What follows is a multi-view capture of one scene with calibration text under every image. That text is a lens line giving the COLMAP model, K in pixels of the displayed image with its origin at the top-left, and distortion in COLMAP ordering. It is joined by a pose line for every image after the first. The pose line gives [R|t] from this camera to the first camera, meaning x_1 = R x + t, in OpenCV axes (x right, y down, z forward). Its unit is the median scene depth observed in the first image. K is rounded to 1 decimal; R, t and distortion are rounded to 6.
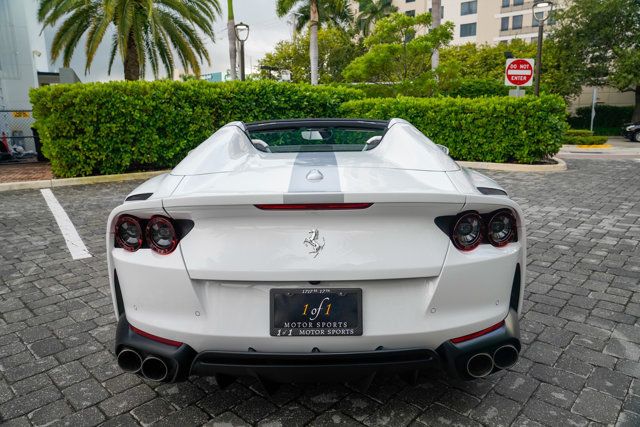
lens RADIAL K [[441.1, 0, 319.5], [0, 441.1, 215.4], [0, 0, 1]] dist [-0.108696, 0.074839]
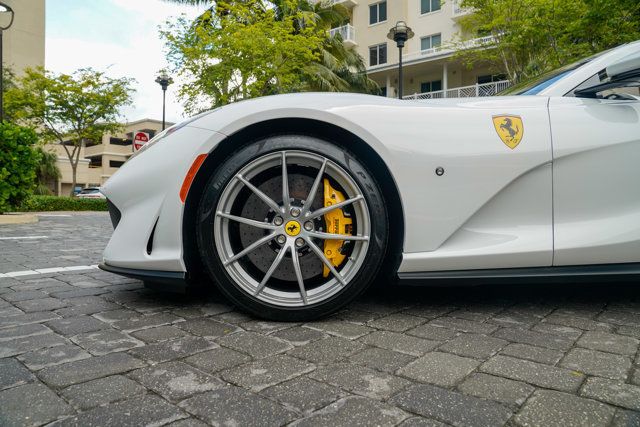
lens RADIAL K [[441.1, 0, 318.7], [0, 441.1, 214.0], [0, 0, 1]] dist [-0.108696, 0.074839]
pose [[-0.033302, -0.010573, 0.999389, -0.432267], [0.204242, 0.978770, 0.017160, -0.042757], [-0.978354, 0.204688, -0.030436, 0.875465]]
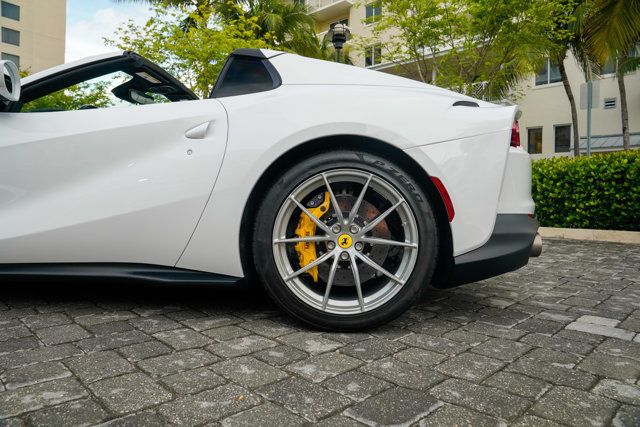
lens RADIAL K [[441.1, 0, 319.3], [0, 441.1, 213.6], [0, 0, 1]] dist [-0.108696, 0.074839]
pose [[0.035789, -0.008531, 0.999323, -0.452715], [0.190268, 0.981731, 0.001566, 0.043873], [-0.981080, 0.190084, 0.036758, 0.429883]]
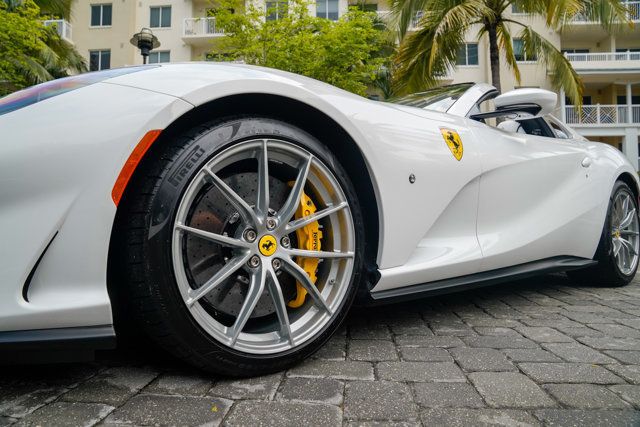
lens RADIAL K [[441.1, 0, 317.3], [0, 441.1, 213.4], [0, 0, 1]] dist [-0.108696, 0.074839]
pose [[-0.616978, 0.033471, 0.786269, -0.331102], [0.172843, 0.980464, 0.093890, -0.061741], [-0.767766, 0.193829, -0.610710, 0.986452]]
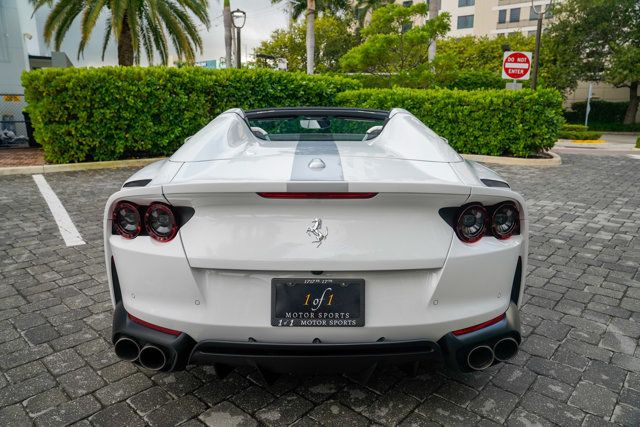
lens RADIAL K [[441.1, 0, 319.3], [0, 441.1, 216.4], [0, 0, 1]] dist [-0.108696, 0.074839]
pose [[0.999766, 0.015394, 0.015218, -0.005938], [-0.015752, 0.999594, 0.023744, 0.000775], [-0.014846, -0.023978, 0.999602, 0.004100]]
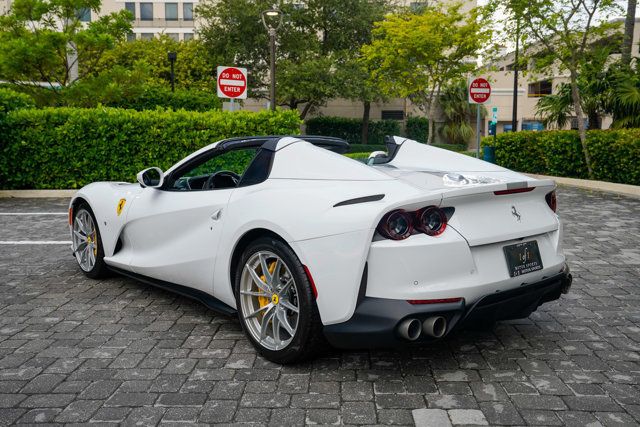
lens RADIAL K [[616.9, 0, 319.2], [0, 616.9, 214.3], [0, 0, 1]] dist [0.034383, 0.000000]
pose [[0.753730, -0.073512, 0.653059, -0.507546], [0.134370, 0.989970, -0.043647, 0.016640], [-0.643300, 0.120649, 0.756048, -0.054922]]
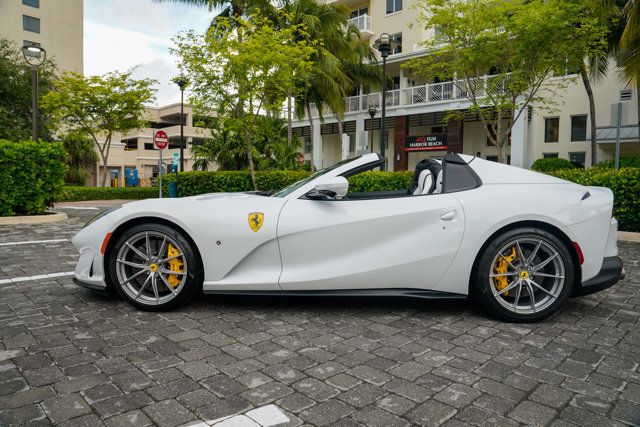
lens RADIAL K [[441.1, 0, 320.3], [0, 441.1, 212.5], [0, 0, 1]] dist [-0.108696, 0.074839]
pose [[0.042677, -0.057498, 0.997433, -0.701120], [0.197182, 0.979191, 0.048010, -0.086137], [-0.979438, 0.194627, 0.053126, 0.632305]]
